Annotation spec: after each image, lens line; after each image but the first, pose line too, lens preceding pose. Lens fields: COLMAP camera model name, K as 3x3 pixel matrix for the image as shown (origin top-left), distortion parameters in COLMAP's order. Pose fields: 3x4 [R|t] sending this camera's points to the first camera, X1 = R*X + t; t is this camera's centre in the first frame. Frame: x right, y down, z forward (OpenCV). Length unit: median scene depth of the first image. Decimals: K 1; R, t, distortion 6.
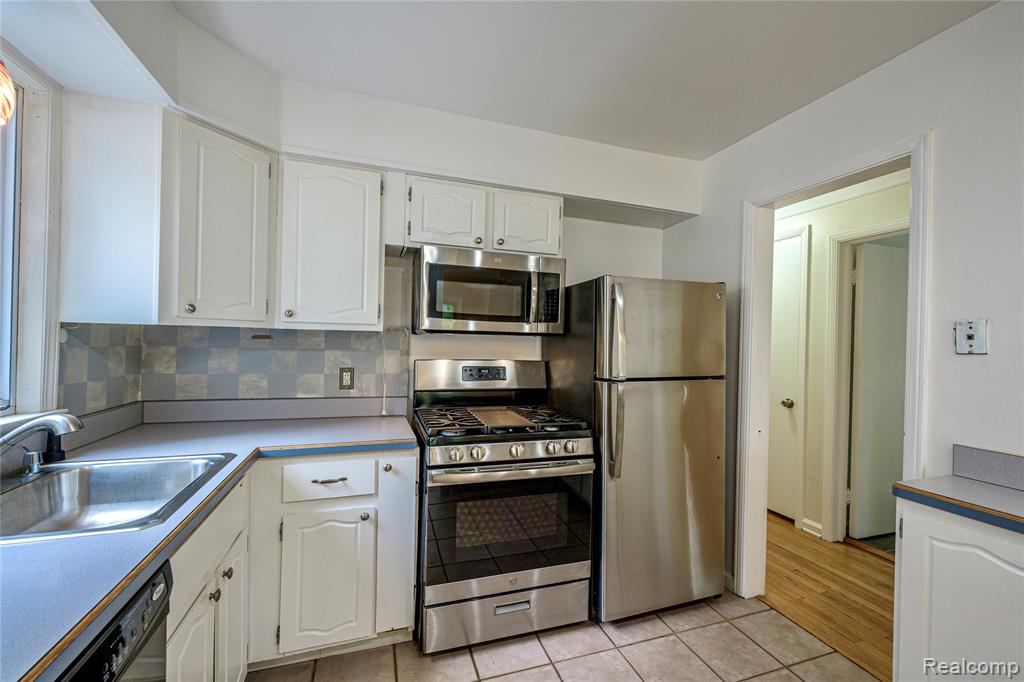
lens RADIAL K [[413.7, 0, 510.7], [0, 413.7, 342.2], [0, 0, 1]] dist [-0.000855, -0.000173]
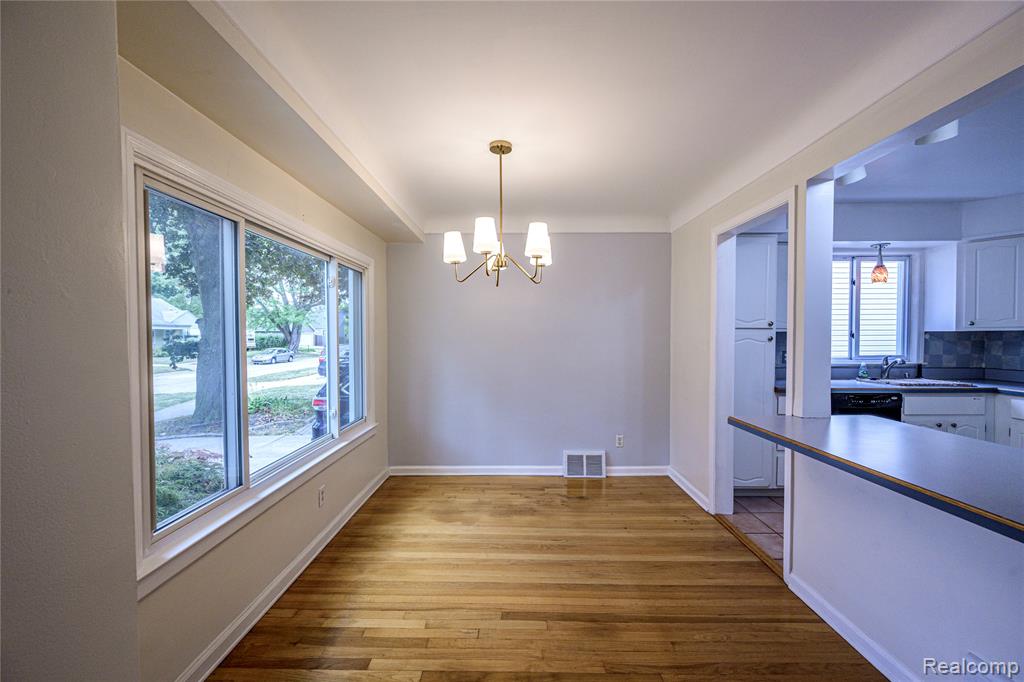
lens RADIAL K [[413.7, 0, 511.2], [0, 413.7, 343.4], [0, 0, 1]] dist [-0.000855, -0.000173]
pose [[-0.331518, -0.000805, -0.943448, 2.046617], [-0.006732, 0.999976, 0.001513, 0.038670], [0.943425, 0.006853, -0.331516, -0.598220]]
